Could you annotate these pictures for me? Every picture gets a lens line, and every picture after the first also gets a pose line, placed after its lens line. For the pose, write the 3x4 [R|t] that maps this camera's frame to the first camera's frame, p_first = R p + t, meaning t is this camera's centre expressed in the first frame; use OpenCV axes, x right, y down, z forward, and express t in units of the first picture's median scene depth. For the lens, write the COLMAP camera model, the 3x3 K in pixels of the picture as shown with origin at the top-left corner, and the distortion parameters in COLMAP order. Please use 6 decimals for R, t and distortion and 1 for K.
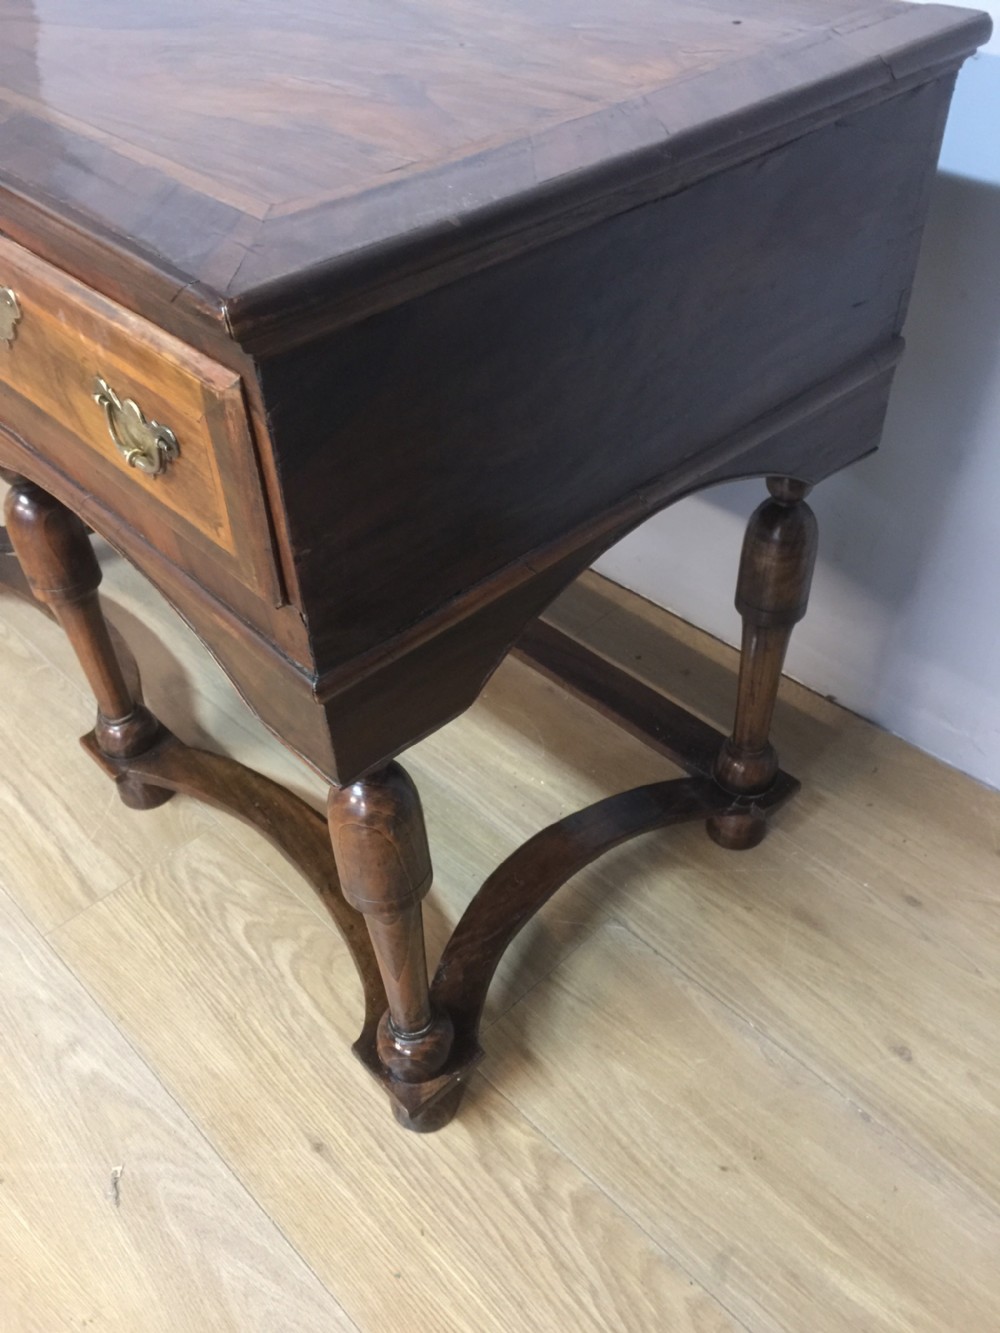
lens RADIAL K [[1141.5, 0, 491.6], [0, 1141.5, 657.4], [0, 0, 1]] dist [0.080908, -0.114612]
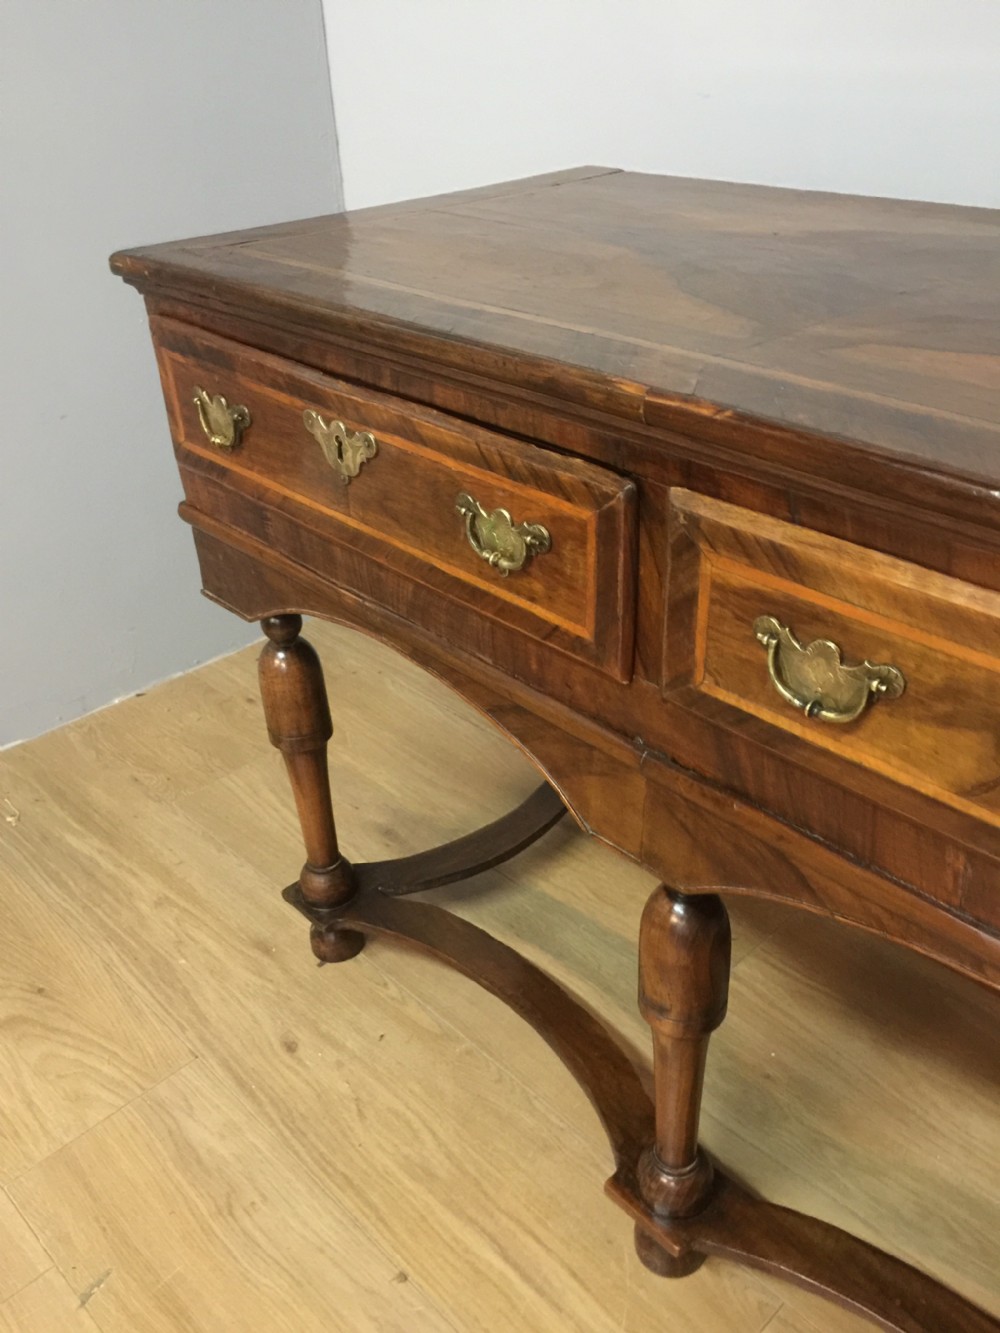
lens RADIAL K [[1146.4, 0, 507.7], [0, 1146.4, 669.3], [0, 0, 1]] dist [0.075402, -0.099205]
pose [[0.999868, 0.007333, 0.014519, -0.511112], [-0.004665, 0.984397, -0.175900, -0.152057], [-0.015582, 0.175809, 0.984301, 0.213404]]
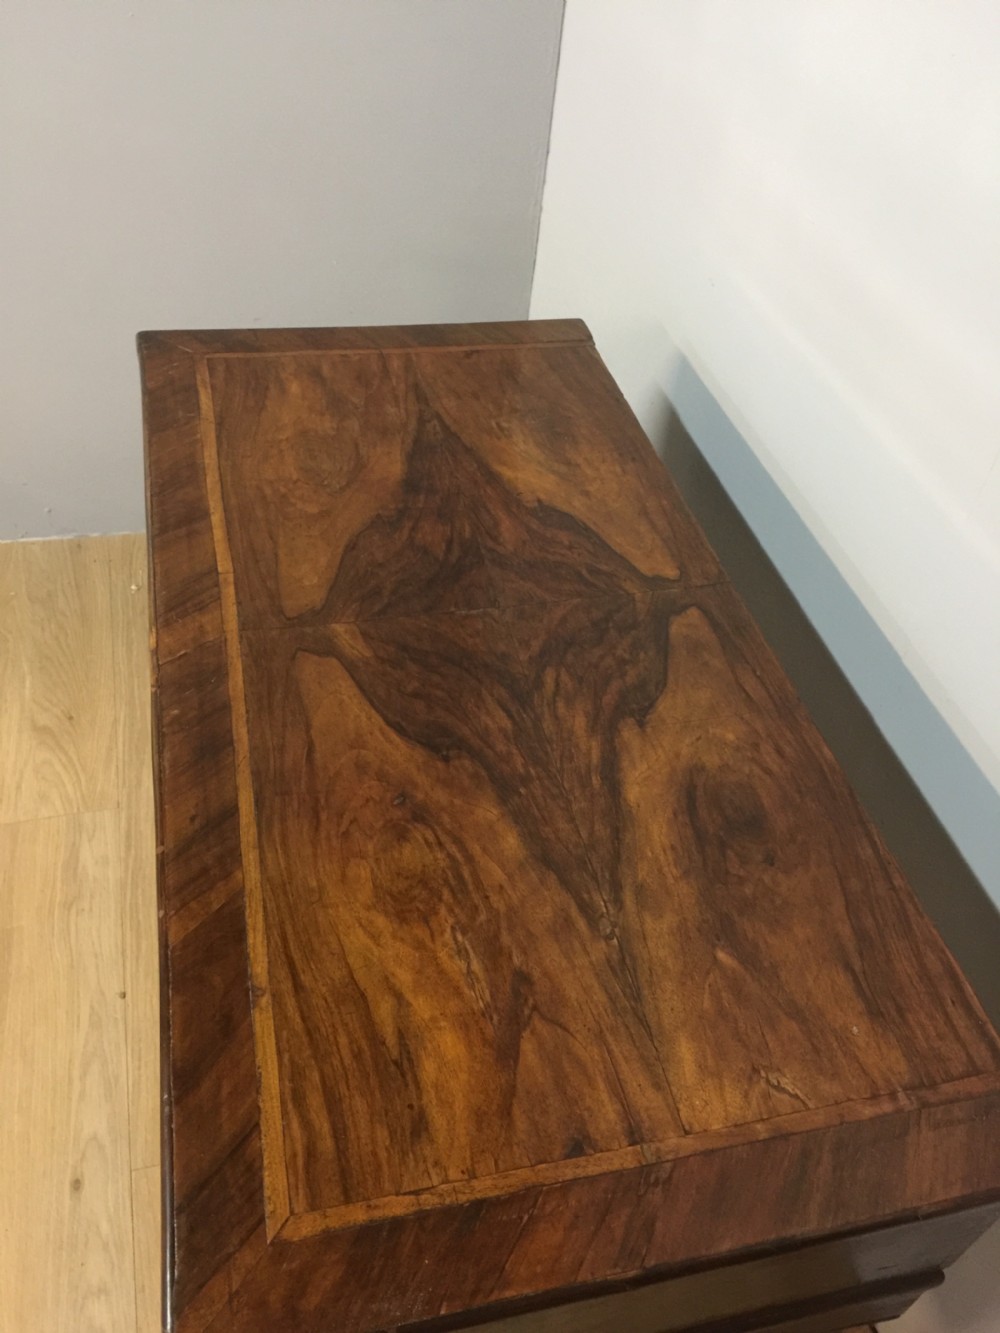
lens RADIAL K [[1141.5, 0, 491.6], [0, 1141.5, 657.4], [0, 0, 1]] dist [0.080908, -0.114612]
pose [[0.863719, 0.427147, -0.267459, 0.039344], [-0.419314, 0.903487, 0.088806, -0.557501], [0.279579, 0.035445, 0.959468, -0.091594]]
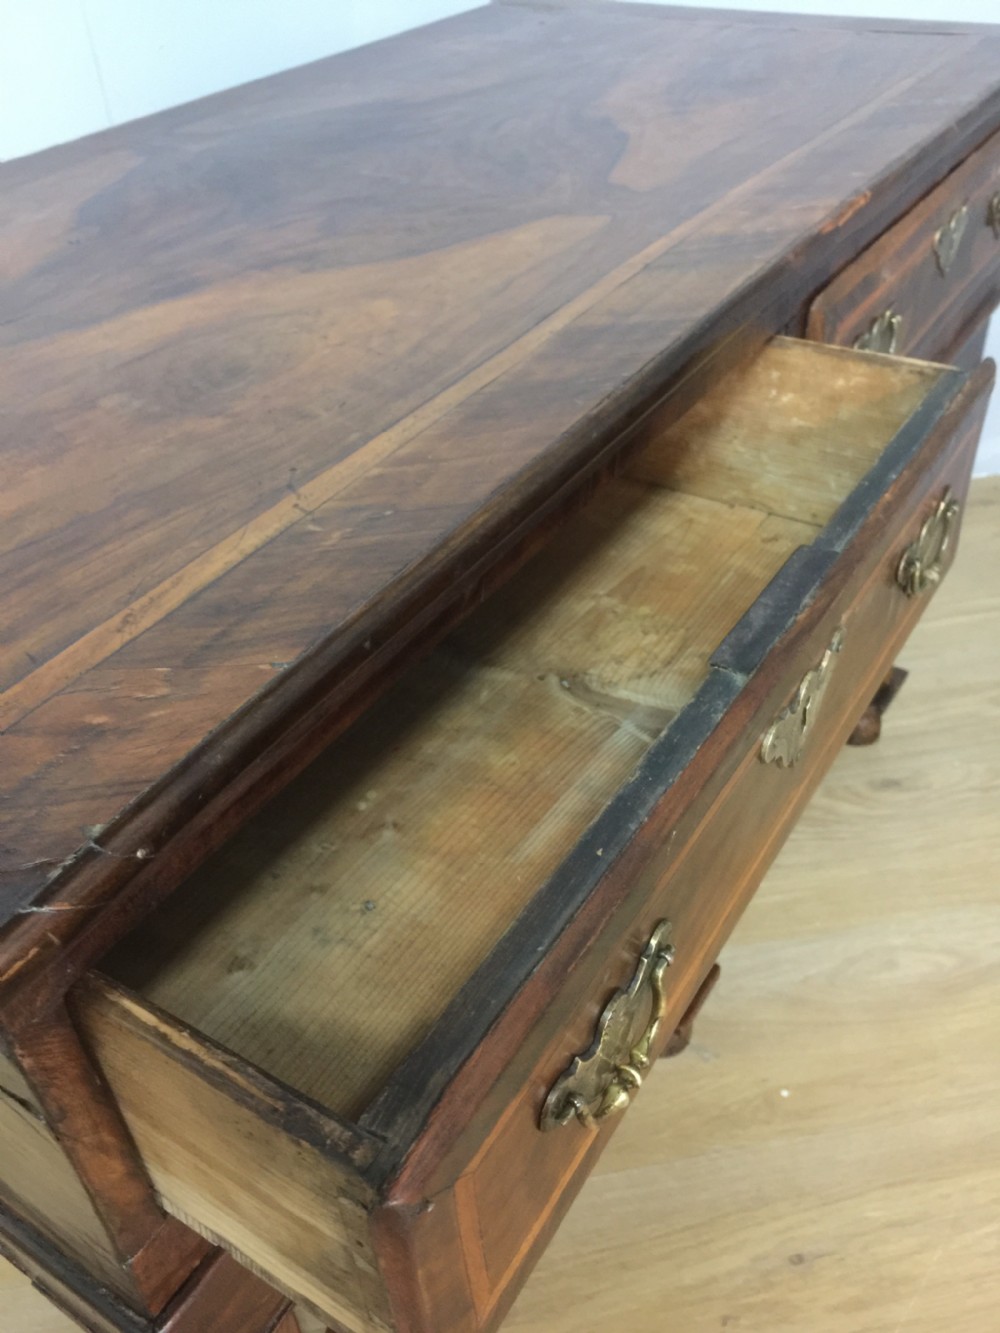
lens RADIAL K [[1165.9, 0, 505.2], [0, 1165.9, 671.1], [0, 0, 1]] dist [0.017905, -0.000583]
pose [[-0.247773, -0.559765, 0.790741, -0.980794], [0.681001, 0.479903, 0.553110, -0.693656], [-0.689091, 0.675541, 0.262294, 0.818773]]
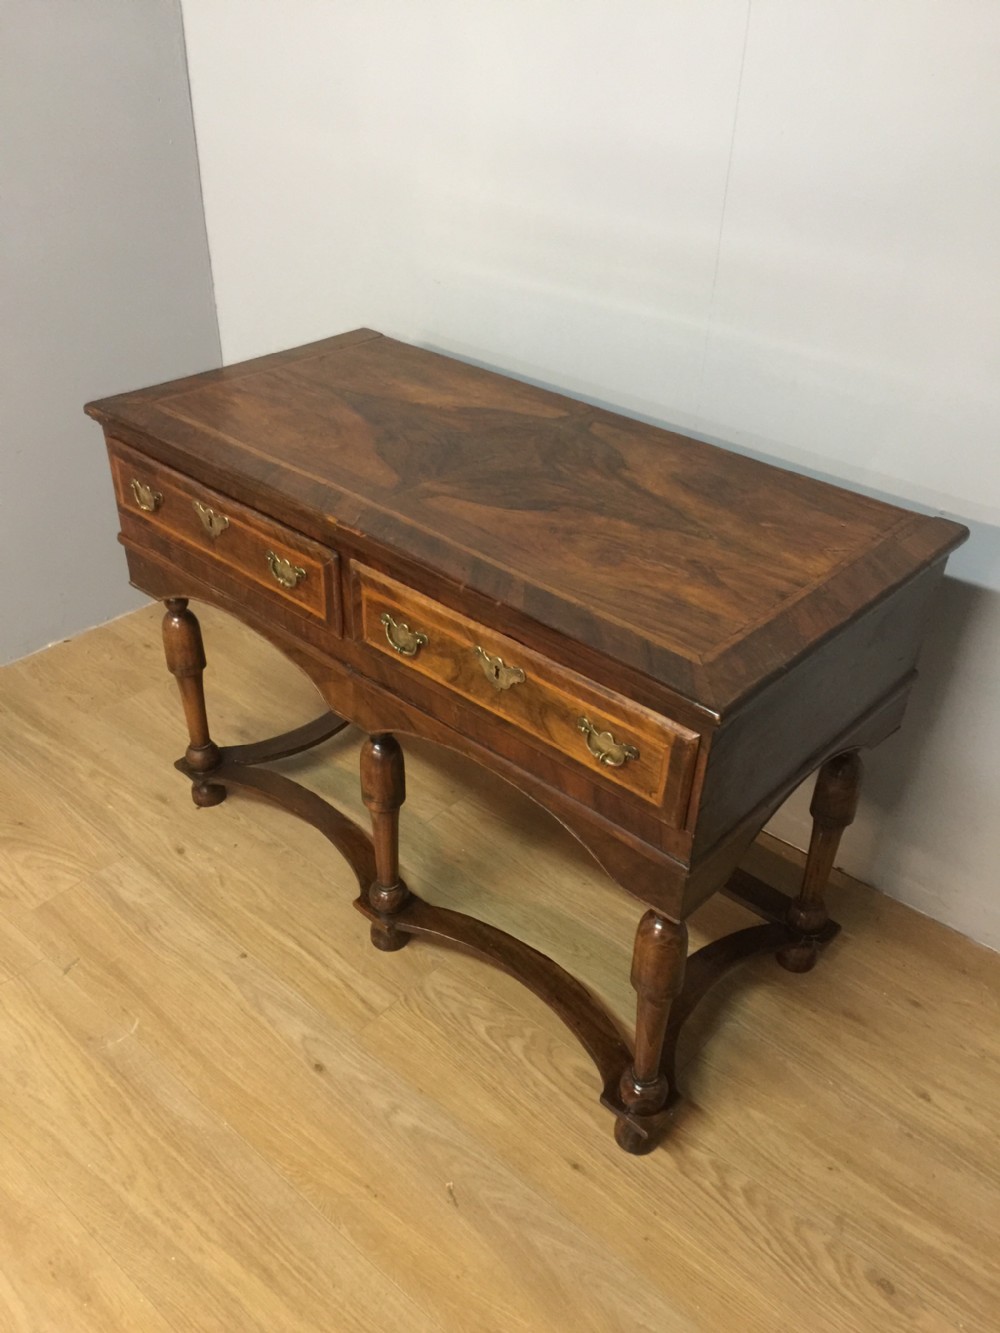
lens RADIAL K [[1129.6, 0, 499.0], [0, 1129.6, 663.1], [0, 0, 1]] dist [0.080911, -0.093554]
pose [[0.993033, 0.015330, 0.116834, -0.406462], [0.001066, 0.990291, -0.139002, -0.032685], [-0.117831, 0.138159, 0.983376, -0.553412]]
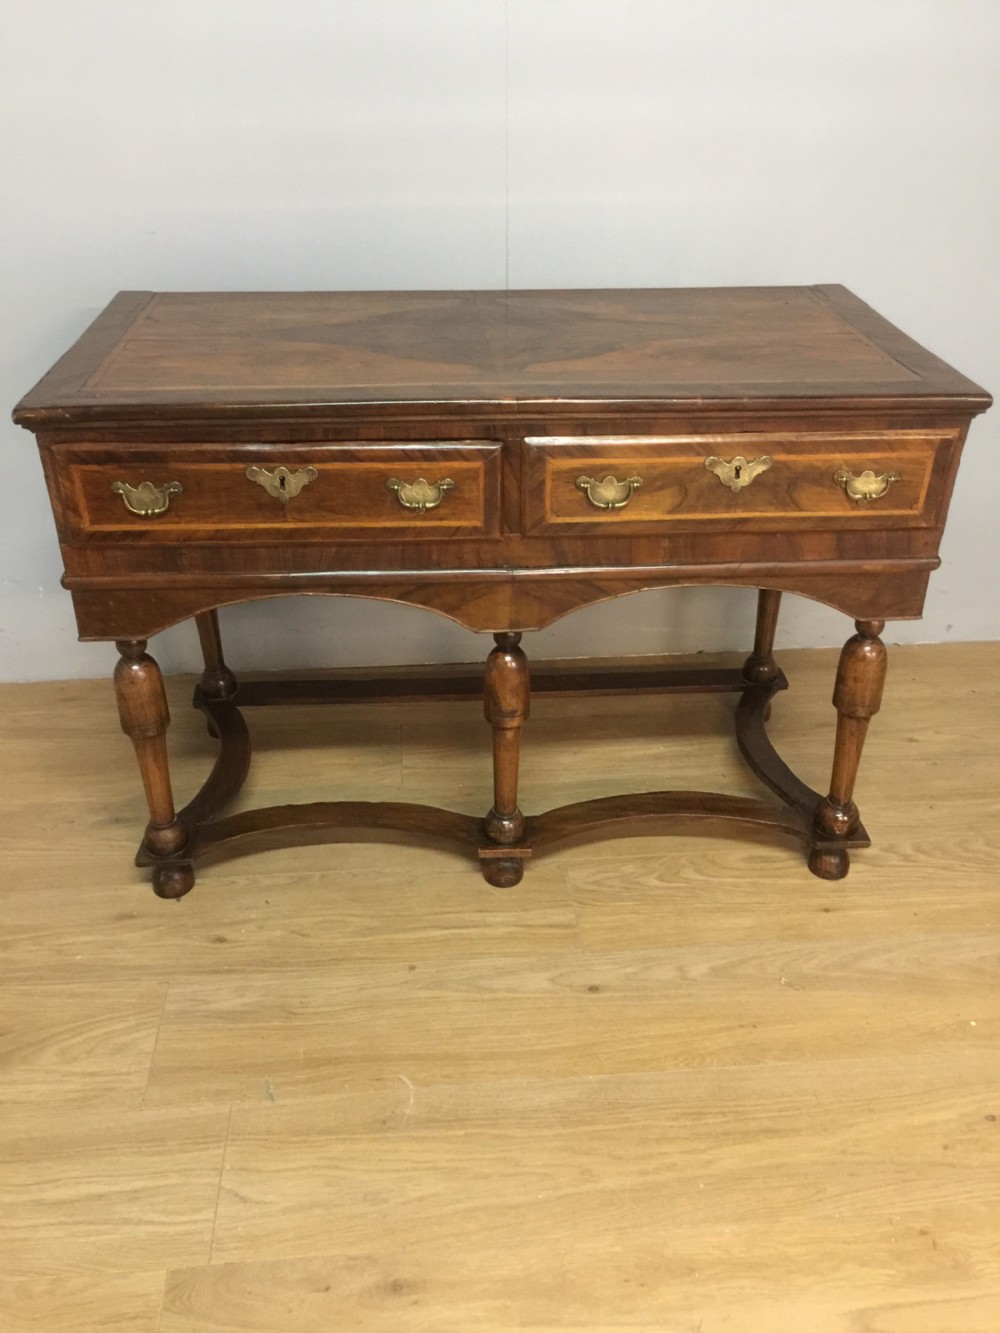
lens RADIAL K [[1129.6, 0, 499.0], [0, 1129.6, 663.1], [0, 0, 1]] dist [0.080911, -0.093554]
pose [[0.630825, -0.354359, 0.690282, -1.388013], [0.485151, 0.874413, 0.005521, -0.139012], [-0.605548, 0.331409, 0.723519, -0.063769]]
